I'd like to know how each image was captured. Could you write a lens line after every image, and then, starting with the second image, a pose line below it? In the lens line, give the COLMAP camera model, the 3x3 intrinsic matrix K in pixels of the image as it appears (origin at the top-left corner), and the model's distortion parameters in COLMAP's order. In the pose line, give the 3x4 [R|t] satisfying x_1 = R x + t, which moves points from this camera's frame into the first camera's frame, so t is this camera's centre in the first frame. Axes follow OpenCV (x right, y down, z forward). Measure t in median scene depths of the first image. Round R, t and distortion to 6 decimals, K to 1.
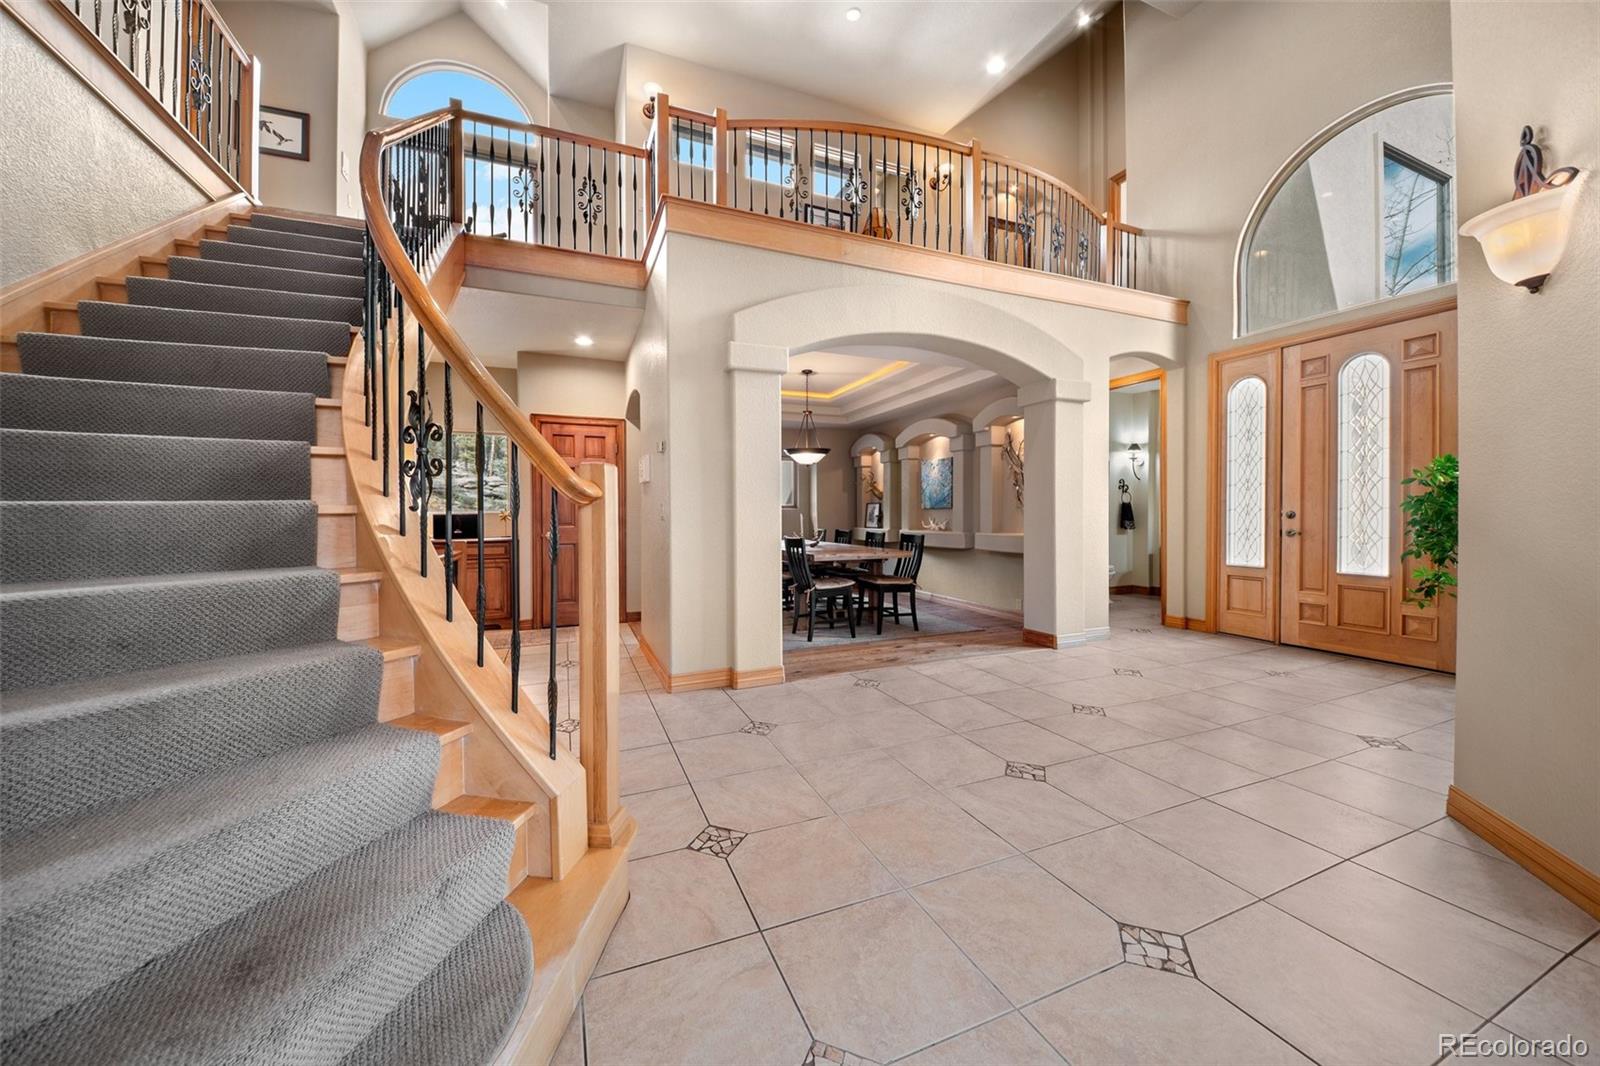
lens RADIAL K [[548.3, 0, 798.9], [0, 548.3, 512.3], [0, 0, 1]] dist [0.000085, -0.000048]
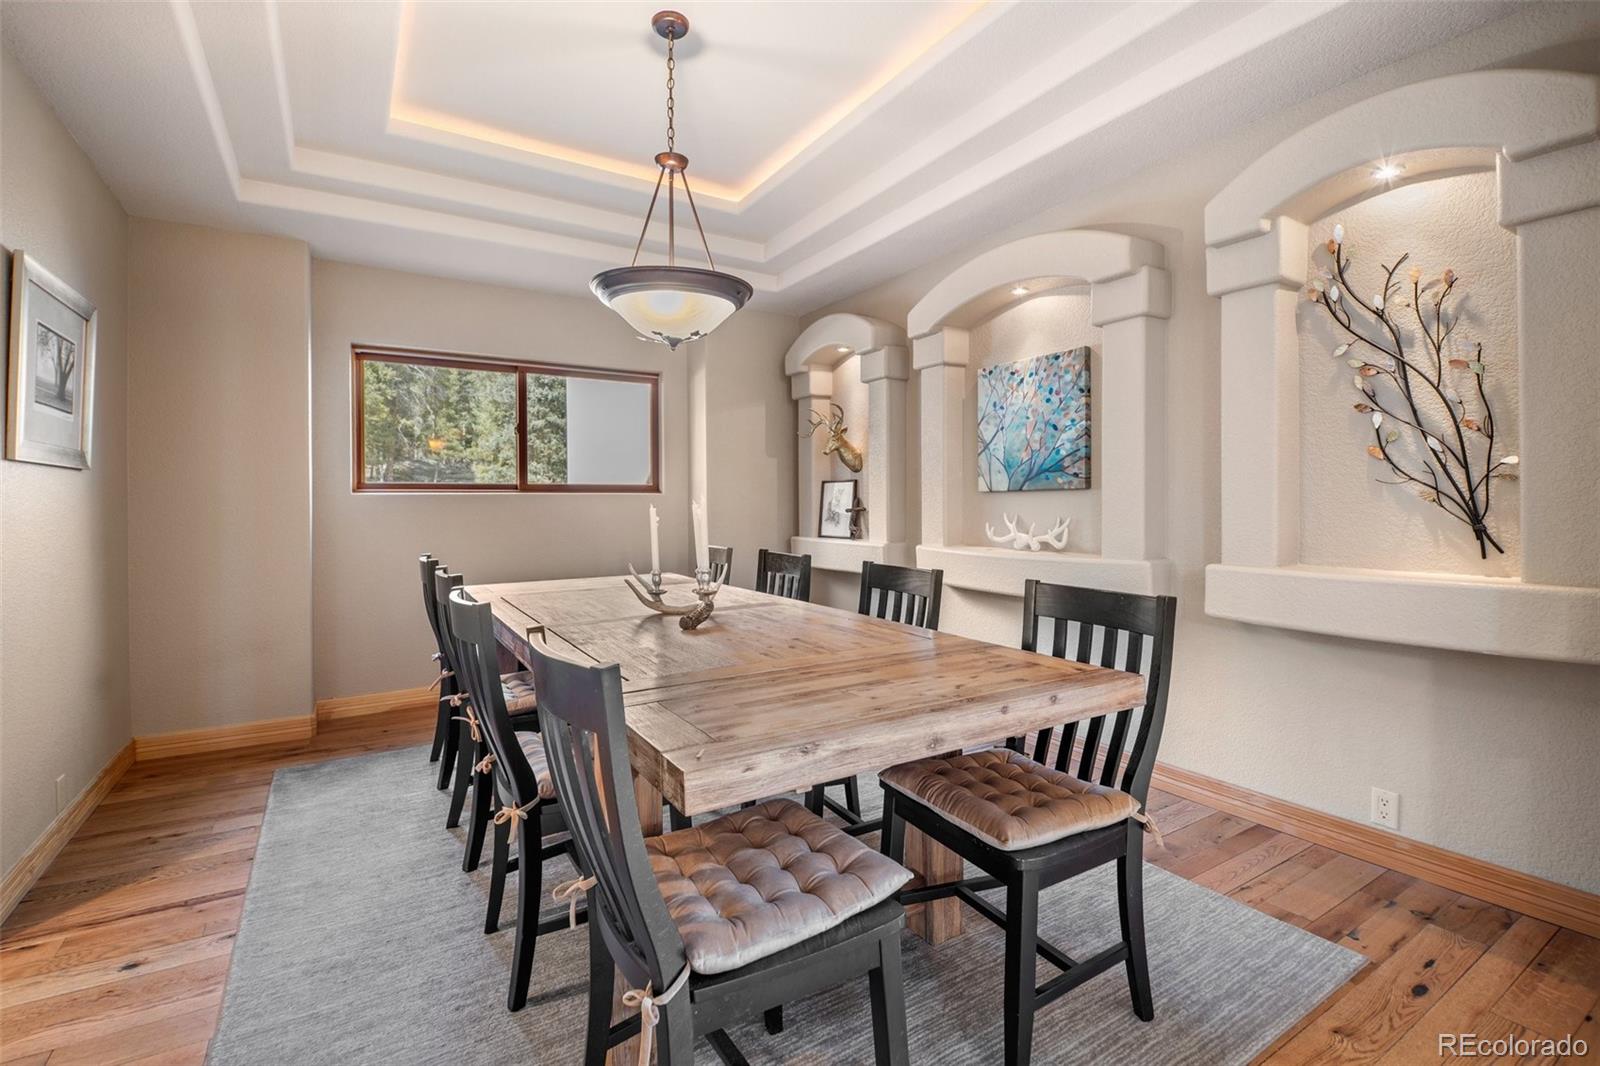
lens RADIAL K [[692.2, 0, 802.1], [0, 692.2, 493.3], [0, 0, 1]] dist [0.000739, 0.000030]
pose [[0.986103, -0.000873, 0.166131, 0.020300], [0.002982, 0.999918, -0.012442, 0.000446], [-0.166106, 0.012765, 0.986025, 0.562054]]
